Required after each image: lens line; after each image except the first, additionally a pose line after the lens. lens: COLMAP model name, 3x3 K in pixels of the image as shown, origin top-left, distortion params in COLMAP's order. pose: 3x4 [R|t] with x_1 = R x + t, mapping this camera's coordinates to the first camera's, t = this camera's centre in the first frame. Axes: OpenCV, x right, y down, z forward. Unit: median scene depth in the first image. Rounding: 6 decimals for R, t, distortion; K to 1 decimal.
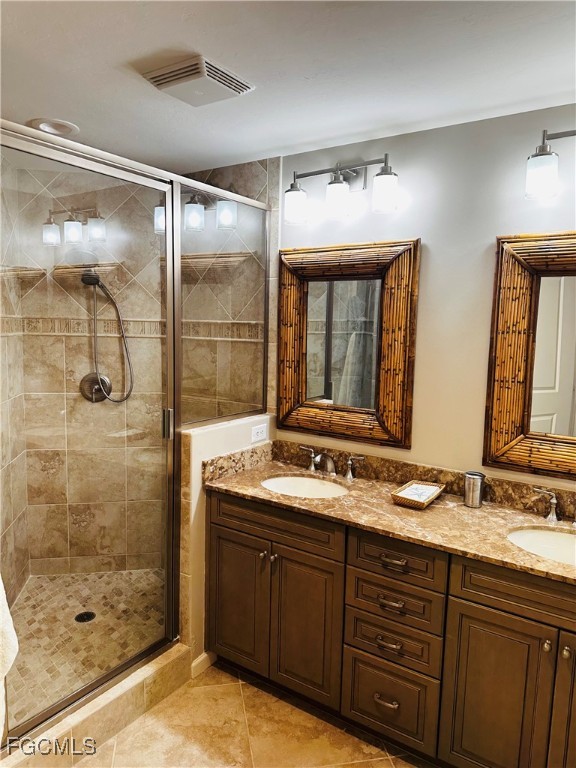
lens RADIAL K [[550.2, 0, 288.0], [0, 550.2, 384.0], [0, 0, 1]] dist [0.068894, -0.113547]
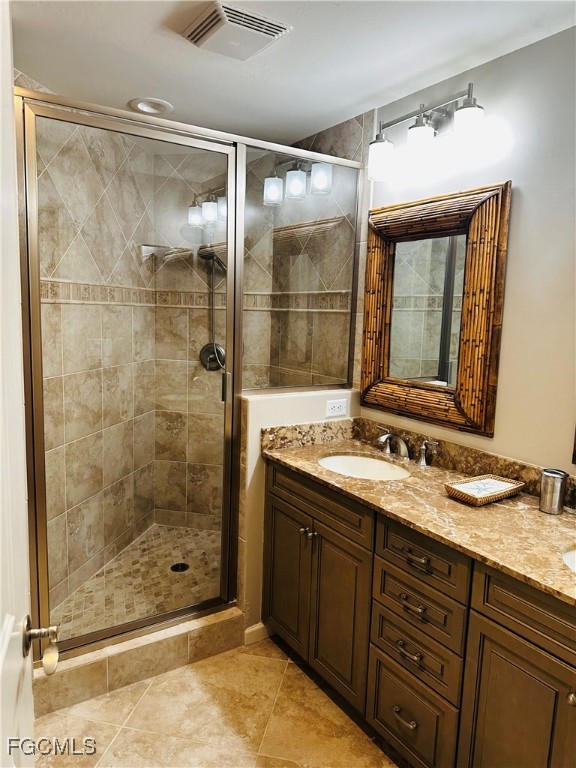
lens RADIAL K [[550.2, 0, 288.0], [0, 550.2, 384.0], [0, 0, 1]] dist [0.068894, -0.113547]
pose [[0.917093, 0.057271, -0.394539, 0.268125], [-0.054223, 0.998350, 0.018880, 0.038897], [0.394970, 0.004078, 0.918685, 0.111619]]
